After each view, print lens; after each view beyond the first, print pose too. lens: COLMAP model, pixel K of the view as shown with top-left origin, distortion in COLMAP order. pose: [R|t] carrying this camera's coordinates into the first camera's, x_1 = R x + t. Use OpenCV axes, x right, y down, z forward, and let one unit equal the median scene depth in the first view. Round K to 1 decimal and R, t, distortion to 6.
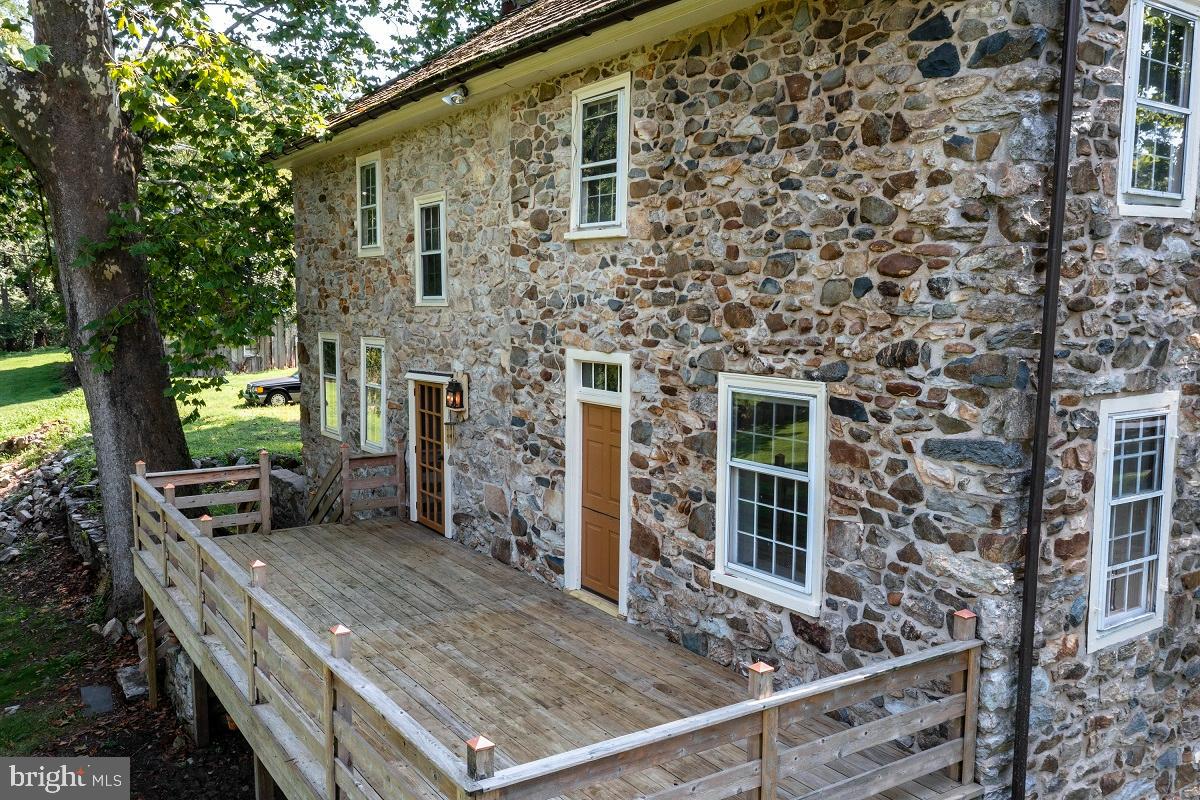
lens RADIAL K [[1023.5, 0, 578.7], [0, 1023.5, 428.7], [0, 0, 1]] dist [-0.007522, 0.014360]
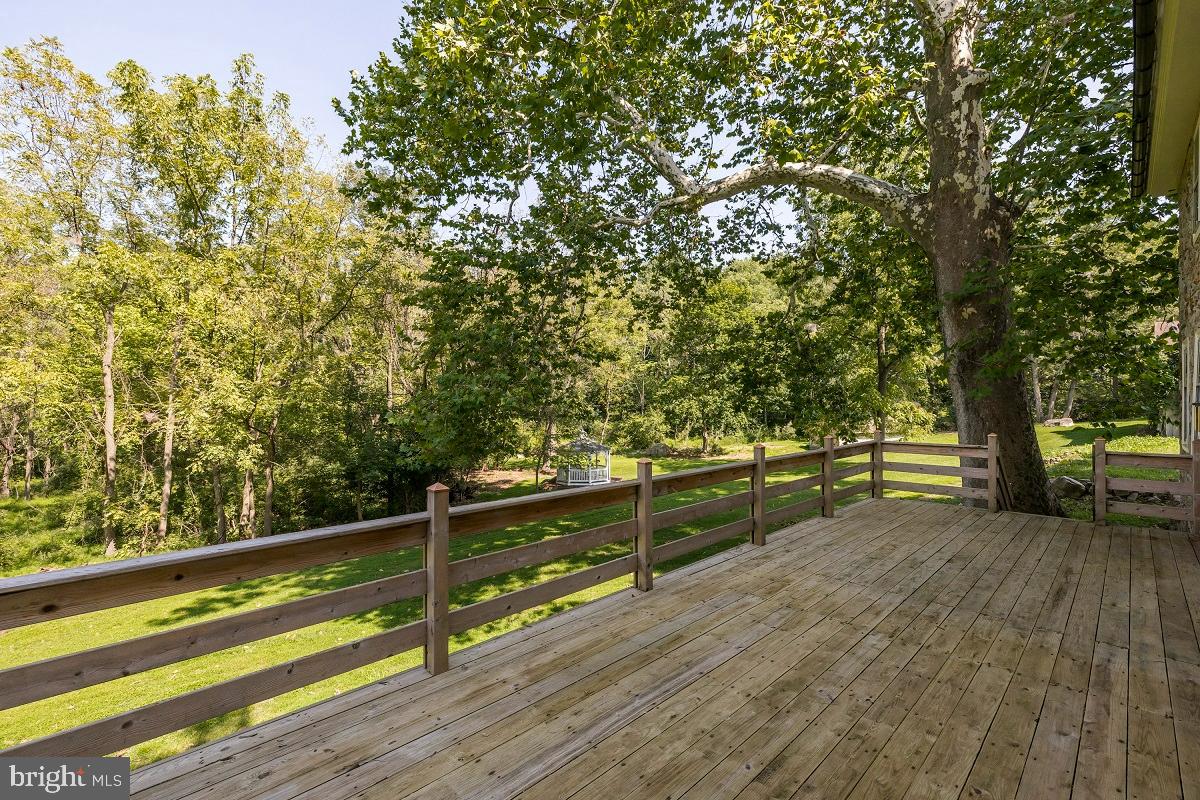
lens RADIAL K [[503.2, 0, 607.3], [0, 503.2, 399.5], [0, 0, 1]] dist [0.001349, 0.000133]
pose [[0.214737, -0.003142, -0.976667, 0.190392], [-0.117894, 0.992599, -0.029115, 0.074328], [0.969530, 0.121395, 0.212777, 0.727079]]
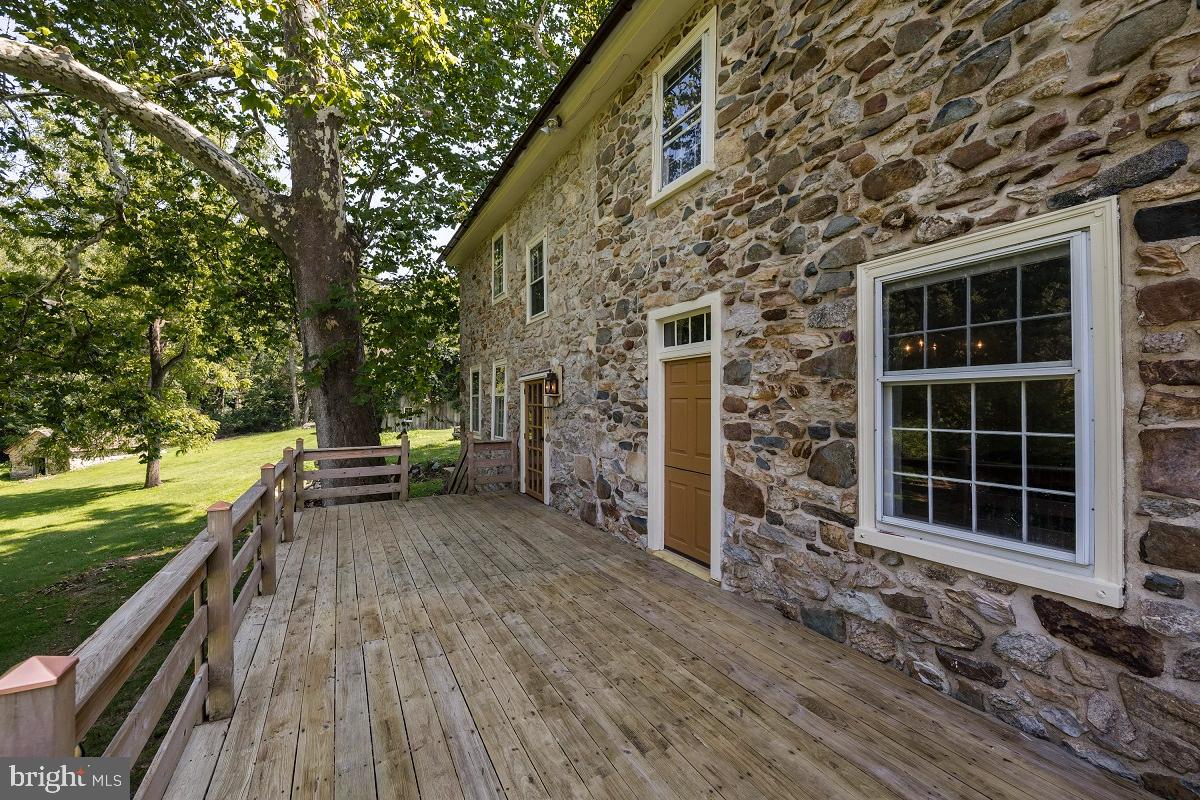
lens RADIAL K [[503.2, 0, 600.6], [0, 503.2, 401.3], [0, 0, 1]] dist [0.001349, 0.000133]
pose [[0.997419, -0.007120, -0.071447, -0.028868], [-0.002110, 0.991735, -0.128285, 0.091327], [0.071769, 0.128104, 0.989160, 0.587452]]
